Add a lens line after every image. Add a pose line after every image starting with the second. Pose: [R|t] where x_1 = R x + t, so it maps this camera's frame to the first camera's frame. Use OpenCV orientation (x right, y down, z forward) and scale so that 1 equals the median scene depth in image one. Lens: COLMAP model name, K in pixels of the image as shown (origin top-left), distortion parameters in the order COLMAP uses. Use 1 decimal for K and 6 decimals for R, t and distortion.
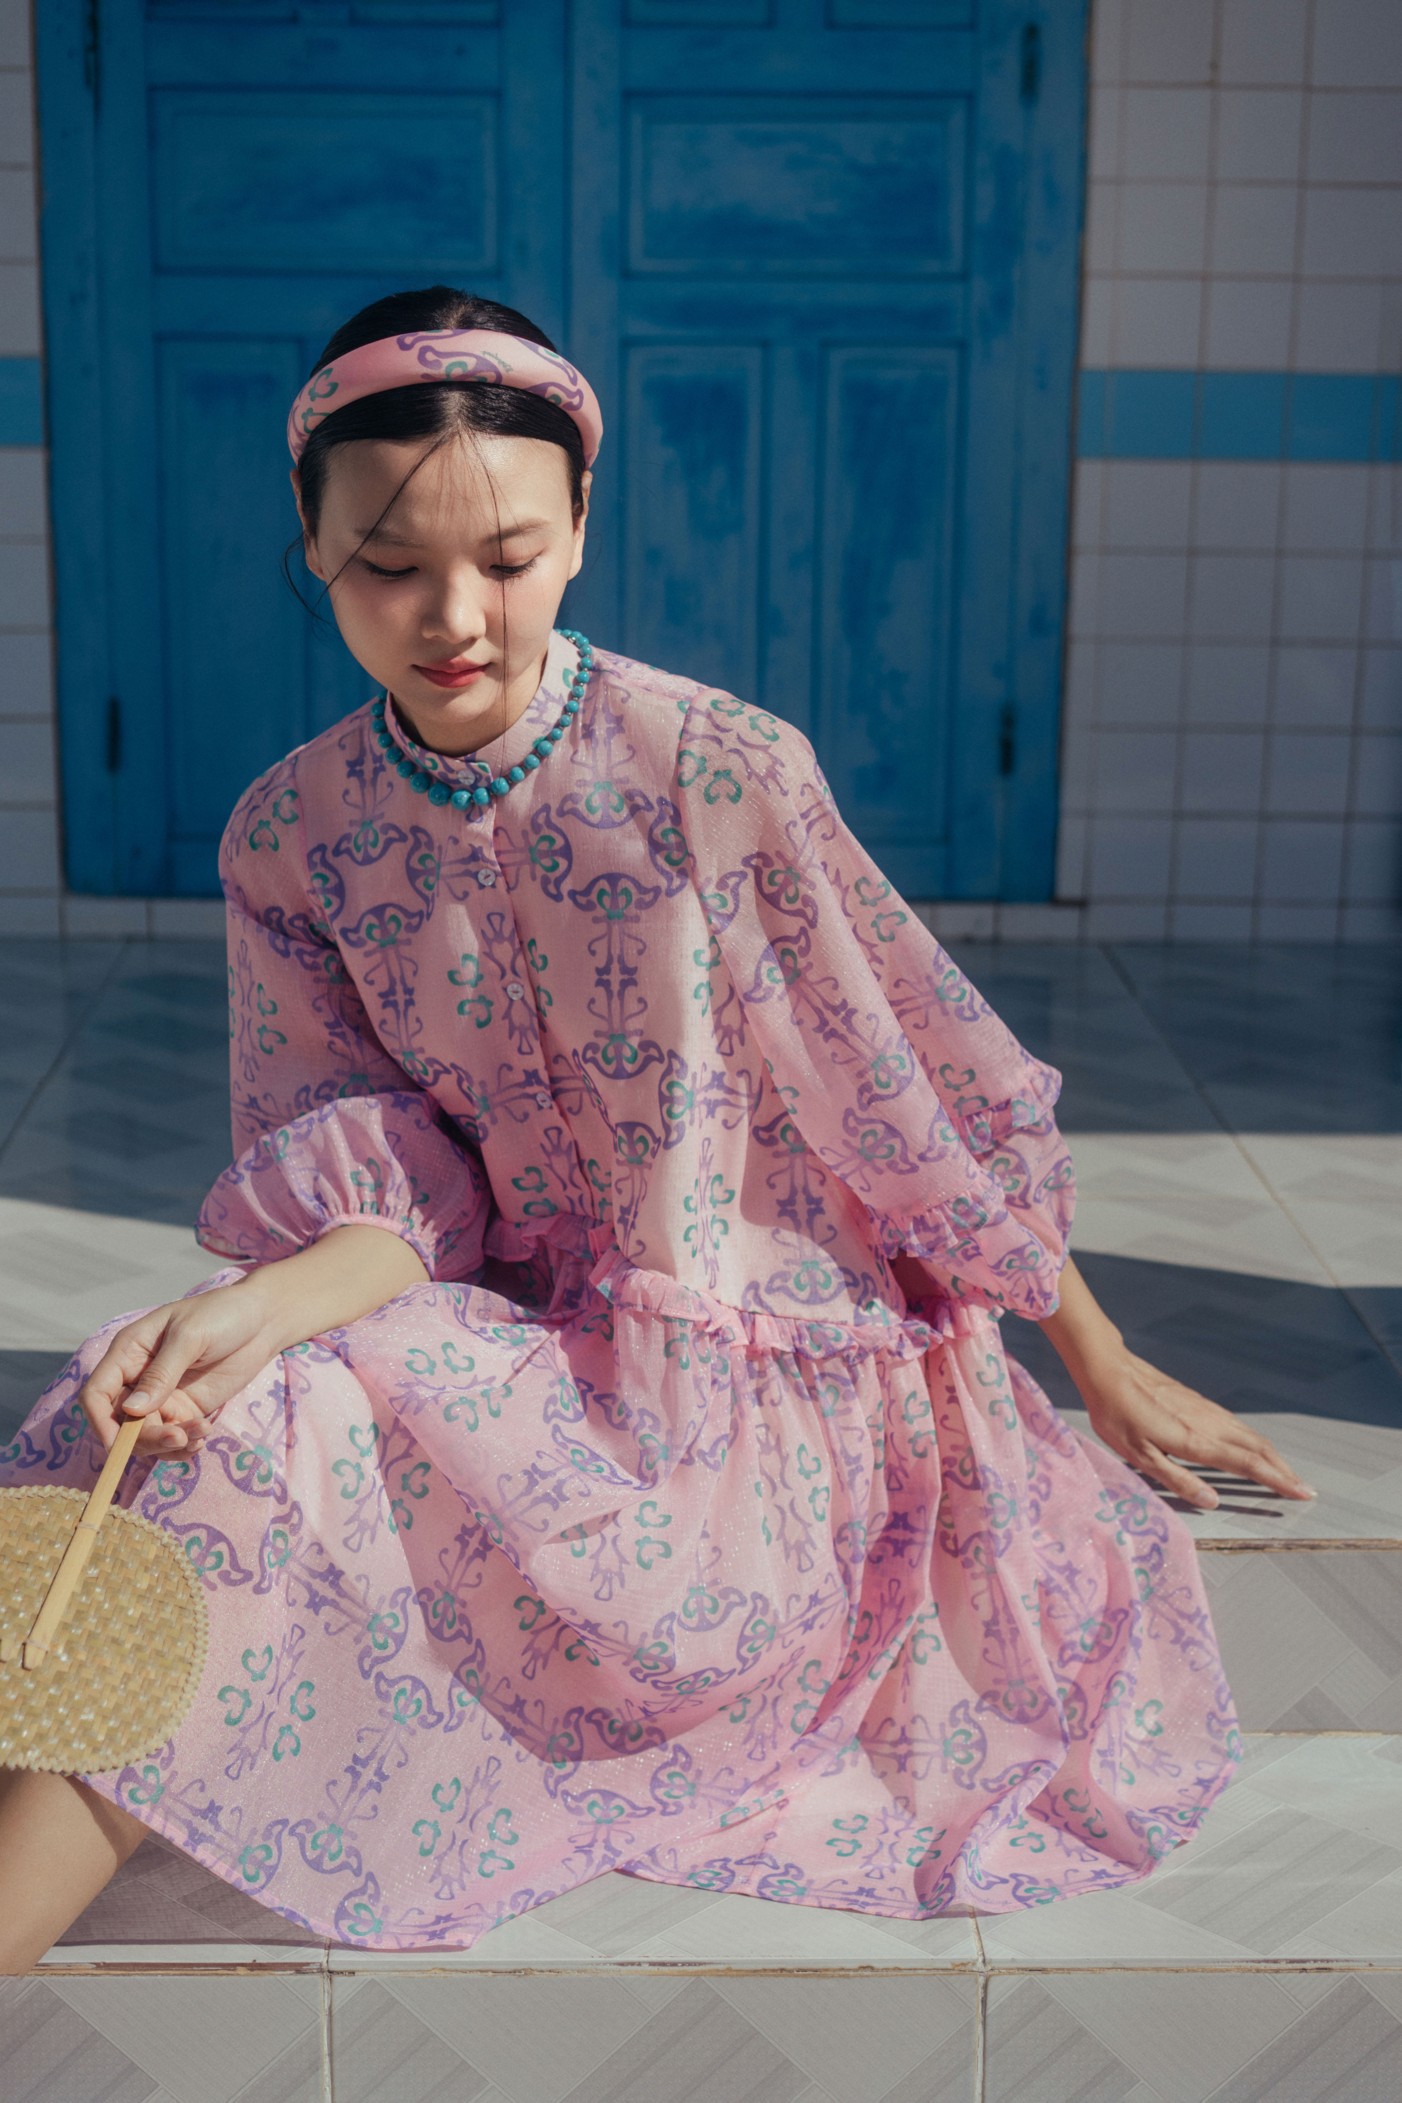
lens RADIAL K [[3260.0, 0, 694.5], [0, 3260.0, 1059.8], [0, 0, 1]] dist [-0.000415, 0.000000]
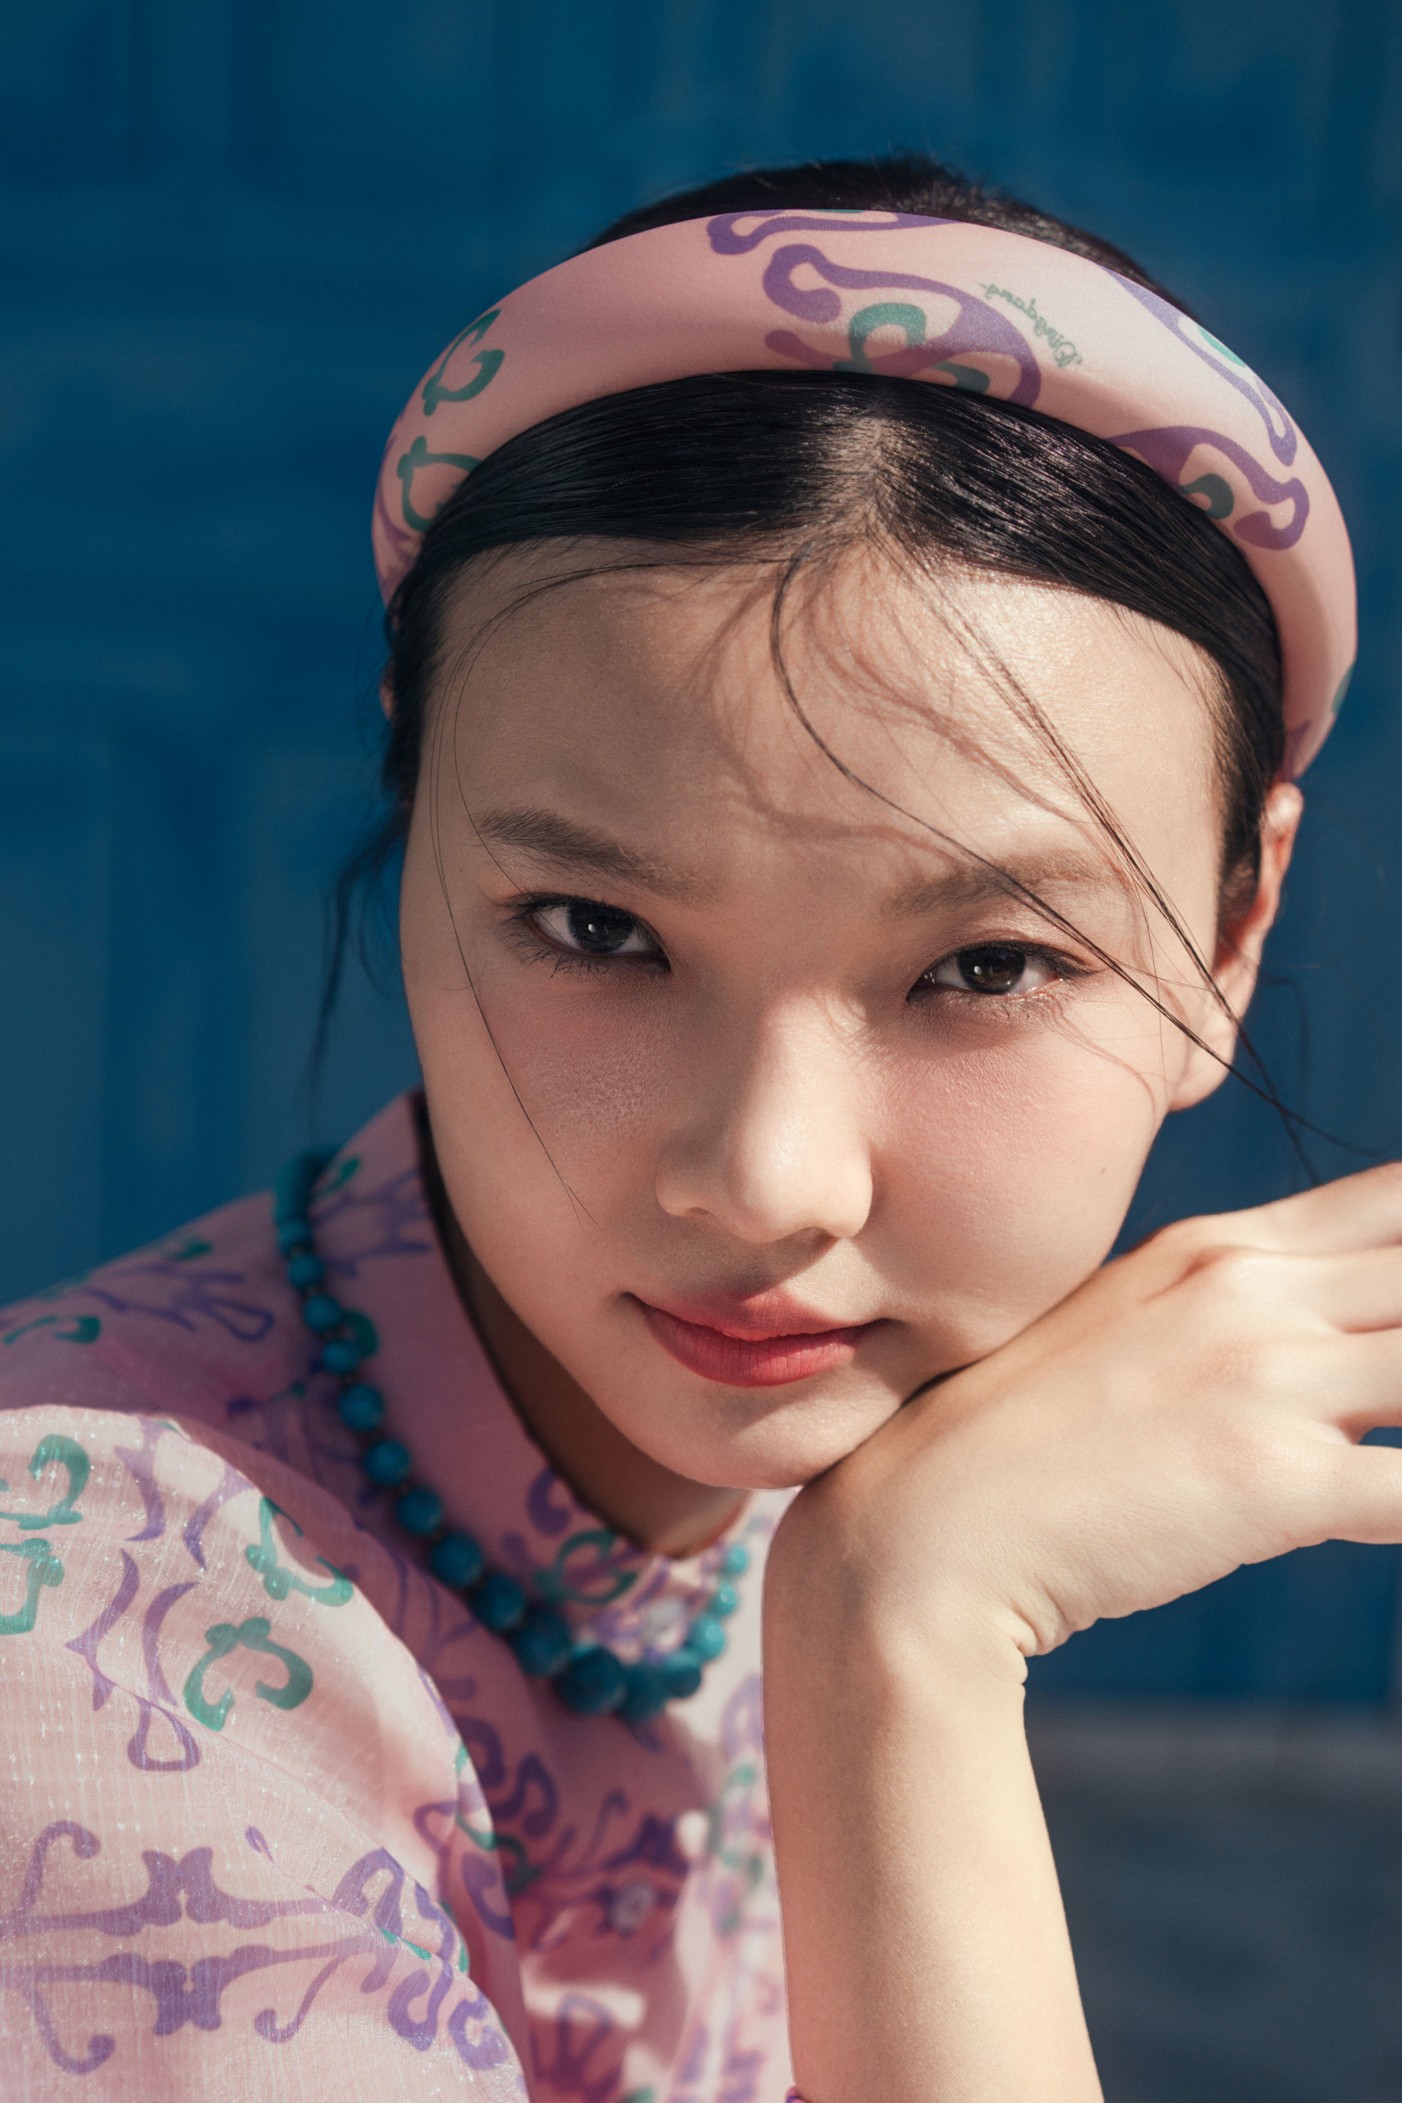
lens RADIAL K [[3260.0, 0, 703.4], [0, 3260.0, 1052.9], [0, 0, 1]] dist [-0.000415, 0.000000]
pose [[0.970943, 0.129042, -0.201539, -0.020674], [-0.159771, 0.976525, -0.144471, -0.098800], [0.178165, 0.172473, 0.968767, 0.693548]]
